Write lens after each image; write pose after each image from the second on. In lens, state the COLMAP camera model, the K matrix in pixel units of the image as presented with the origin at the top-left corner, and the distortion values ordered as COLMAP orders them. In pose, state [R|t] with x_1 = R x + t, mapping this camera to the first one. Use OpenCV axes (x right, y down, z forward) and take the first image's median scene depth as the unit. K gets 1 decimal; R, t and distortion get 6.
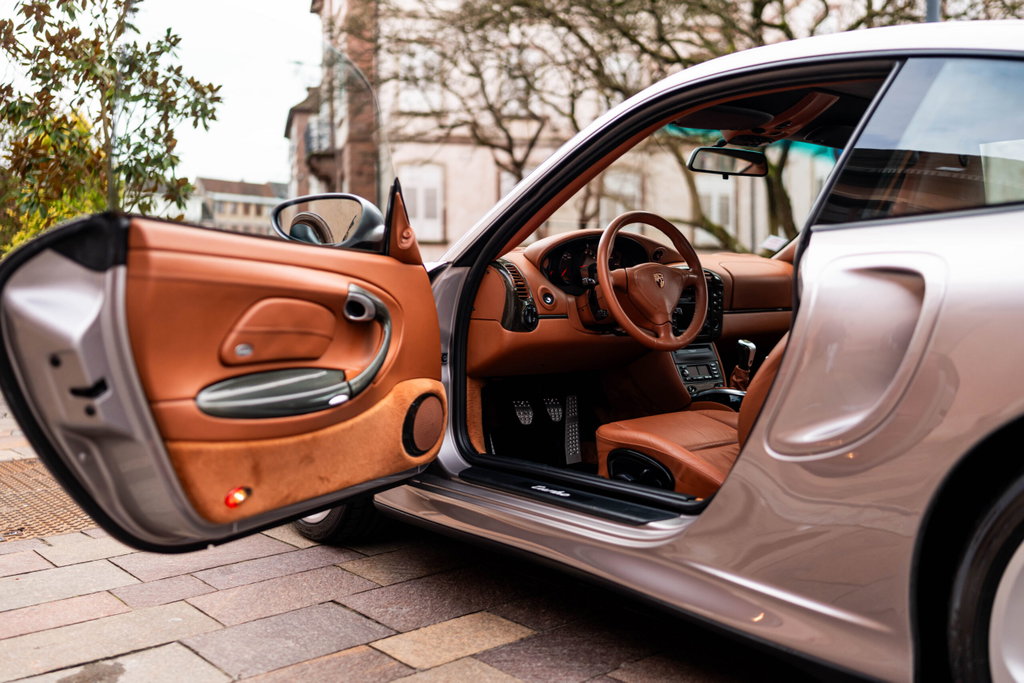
lens RADIAL K [[924.6, 0, 512.0], [0, 924.6, 341.5], [0, 0, 1]] dist [0.005074, 0.002982]
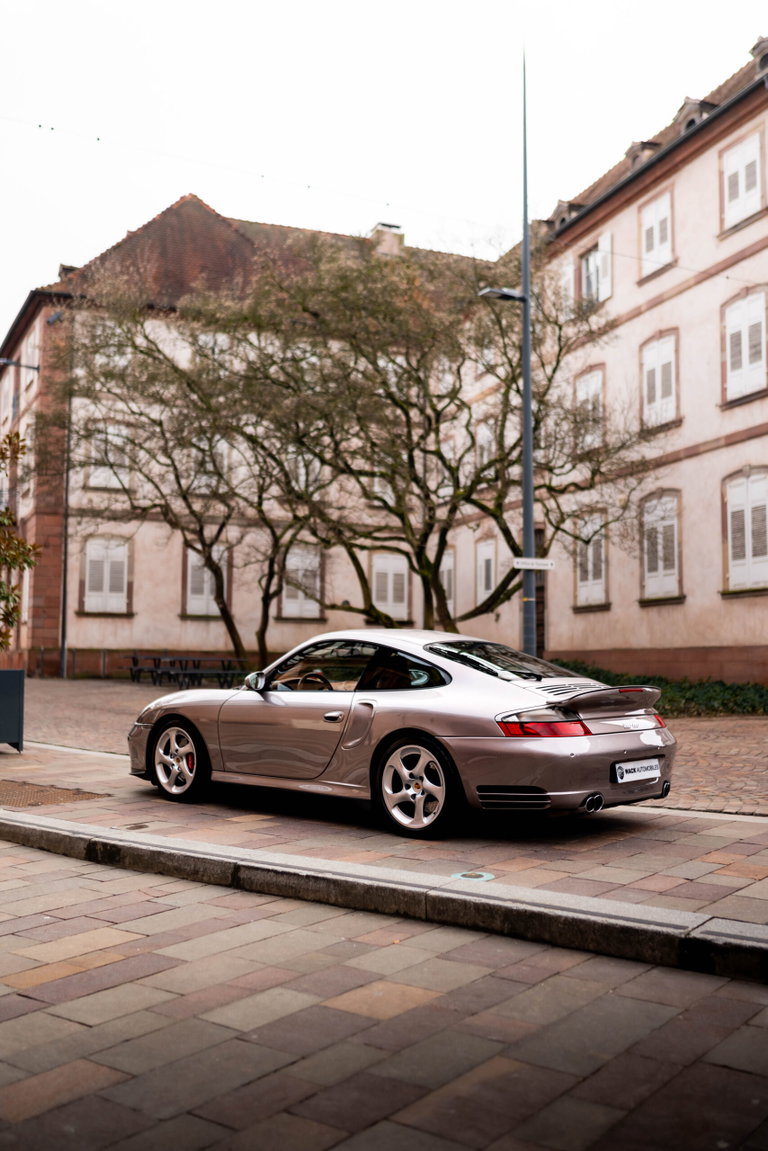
lens RADIAL K [[1093.7, 0, 384.0], [0, 1093.7, 575.5], [0, 0, 1]] dist [0.005977, 0.006535]
pose [[0.980984, 0.028769, 0.191944, -0.308387], [-0.004650, 0.992153, -0.124942, -0.009744], [-0.194032, 0.121673, 0.973420, -2.396663]]
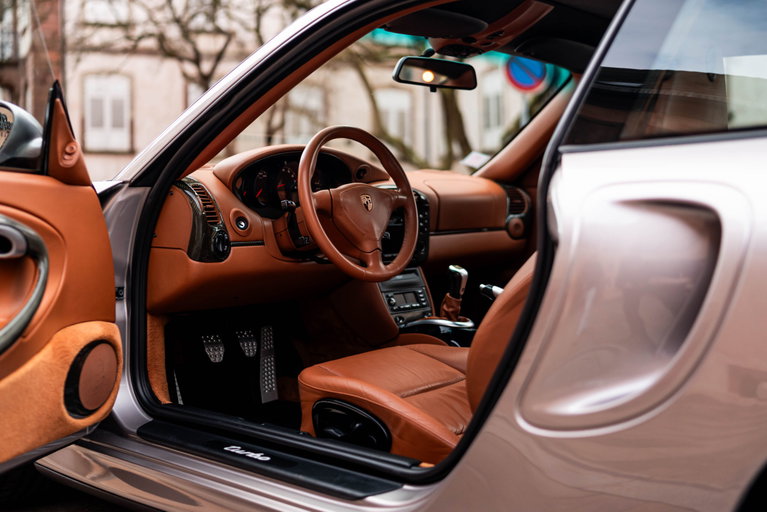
lens RADIAL K [[881.7, 0, 346.4], [0, 881.7, 219.5], [0, 0, 1]] dist [-0.000113, 0.005836]
pose [[0.986440, -0.003692, 0.164078, -0.000113], [0.008851, 0.999489, -0.030724, -0.023282], [-0.163881, 0.031760, 0.985969, 0.159772]]
